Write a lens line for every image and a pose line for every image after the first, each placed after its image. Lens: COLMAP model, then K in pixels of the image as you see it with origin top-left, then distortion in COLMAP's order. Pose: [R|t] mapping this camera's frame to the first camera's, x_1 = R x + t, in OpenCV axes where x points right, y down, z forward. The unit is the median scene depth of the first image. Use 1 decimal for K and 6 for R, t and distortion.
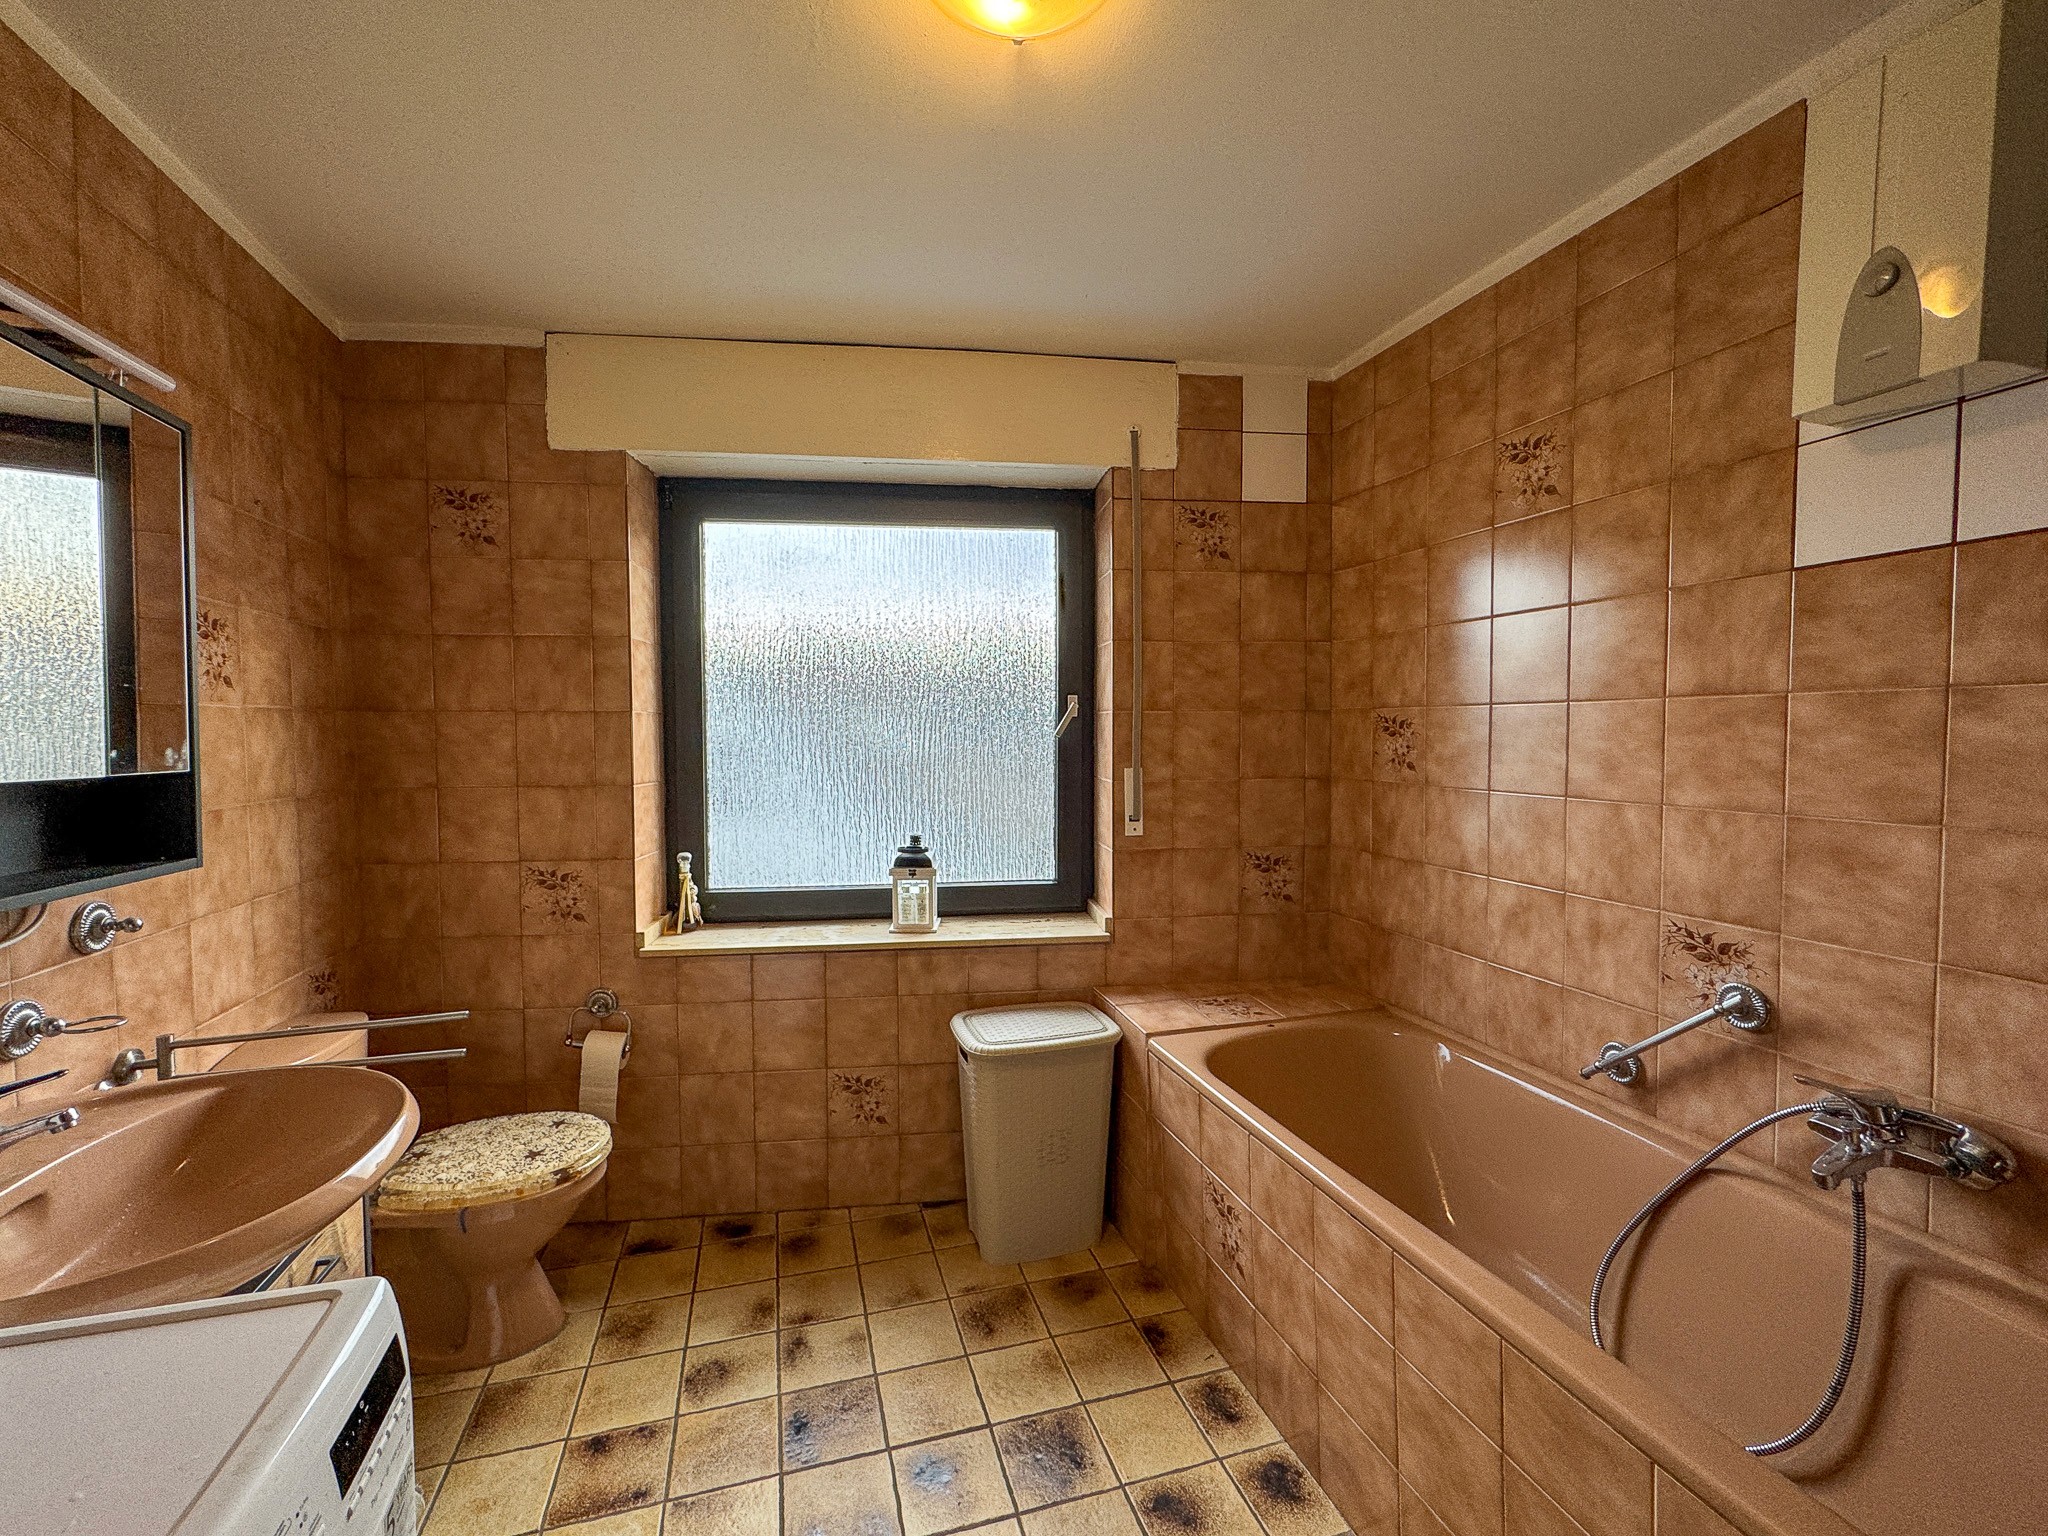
lens RADIAL K [[890.8, 0, 1024.0], [0, 890.8, 768.0], [0, 0, 1]] dist [0.001250, 0.000120]
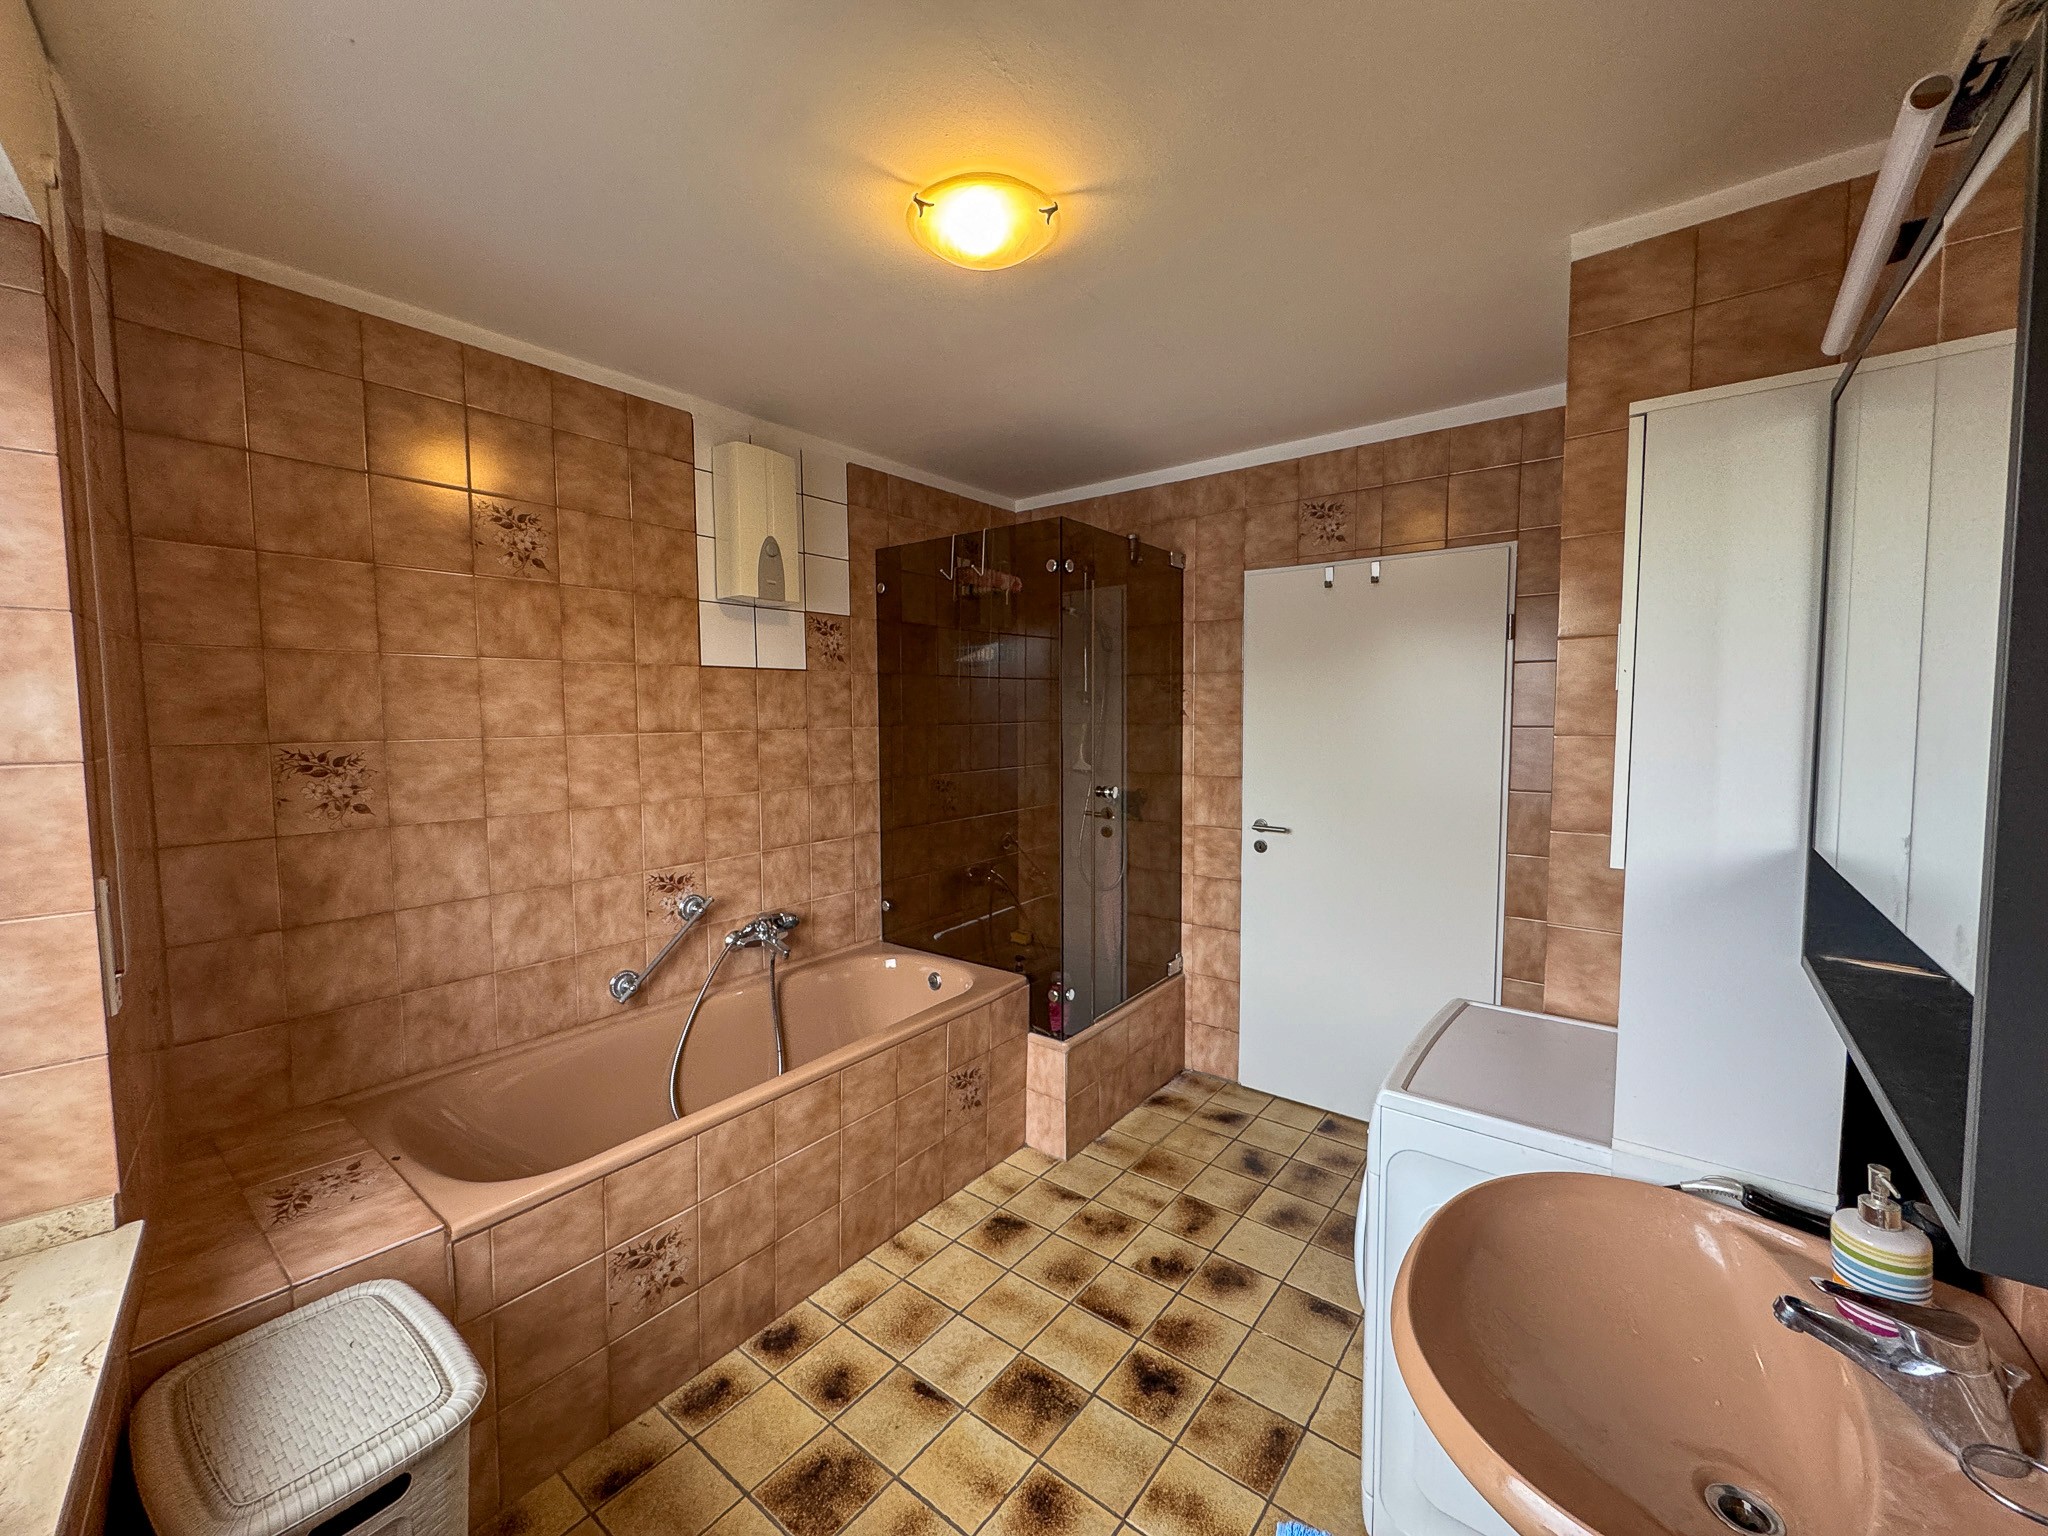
lens RADIAL K [[817.5, 0, 1024.0], [0, 817.5, 768.0], [0, 0, 1]] dist [-0.000703, -0.000104]
pose [[-0.589806, -0.050437, 0.805969, -0.798115], [0.039925, 0.995006, 0.091483, -0.120110], [-0.806558, 0.086136, -0.584846, 1.267913]]
